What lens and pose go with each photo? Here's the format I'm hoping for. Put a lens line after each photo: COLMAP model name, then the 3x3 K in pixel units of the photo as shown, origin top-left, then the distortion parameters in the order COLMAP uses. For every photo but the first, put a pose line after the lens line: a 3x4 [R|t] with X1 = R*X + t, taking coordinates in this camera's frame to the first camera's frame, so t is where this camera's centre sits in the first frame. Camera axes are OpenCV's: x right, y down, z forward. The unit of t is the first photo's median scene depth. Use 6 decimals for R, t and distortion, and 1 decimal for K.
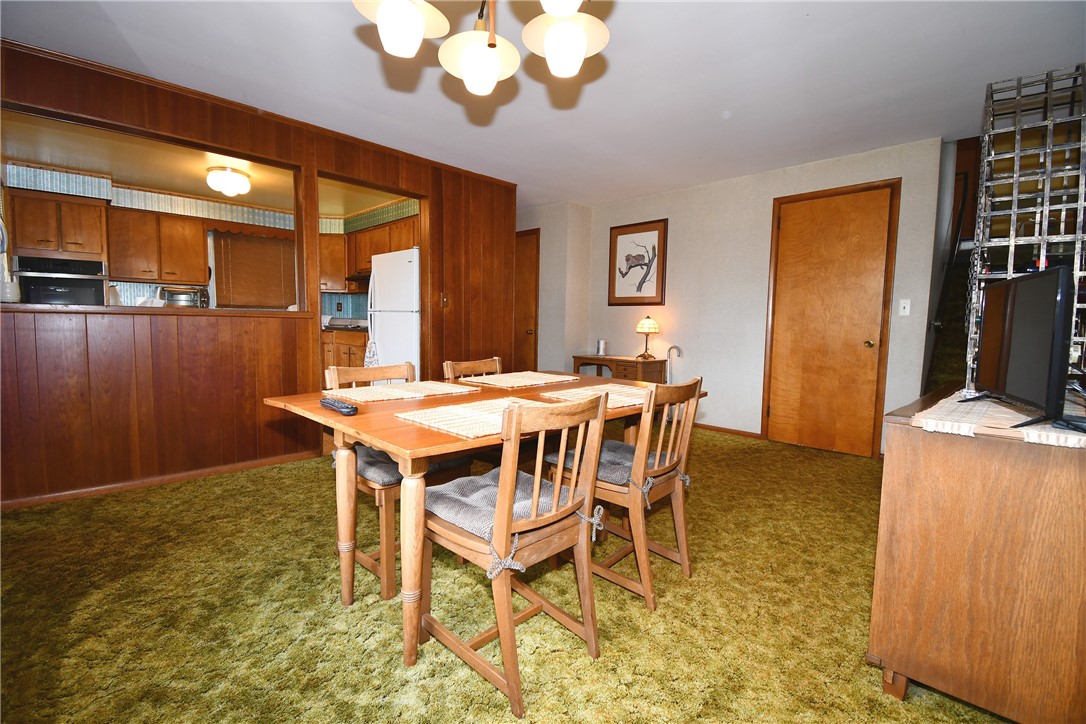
lens RADIAL K [[476.4, 0, 543.0], [0, 476.4, 362.0], [0, 0, 1]] dist [-0.002214, -0.000449]
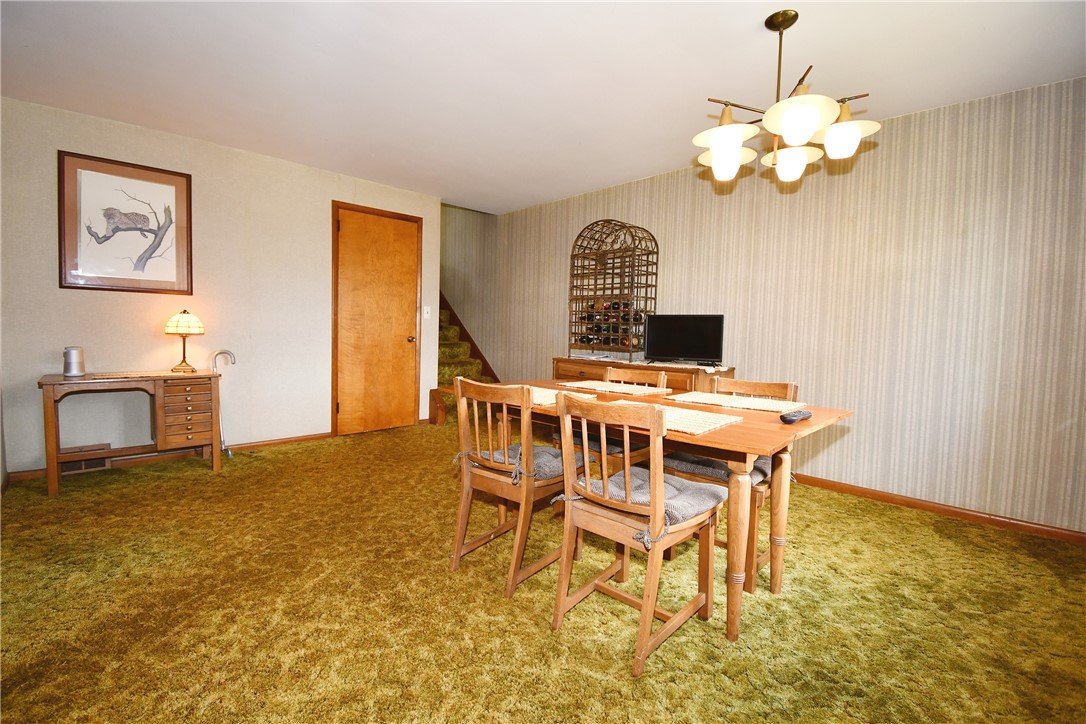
lens RADIAL K [[476.4, 0, 543.0], [0, 476.4, 362.0], [0, 0, 1]] dist [-0.002214, -0.000449]
pose [[0.012116, -0.080121, 0.996711, -0.470652], [0.063985, 0.994804, 0.079190, -0.041980], [-0.997877, 0.062815, 0.017180, 0.468787]]
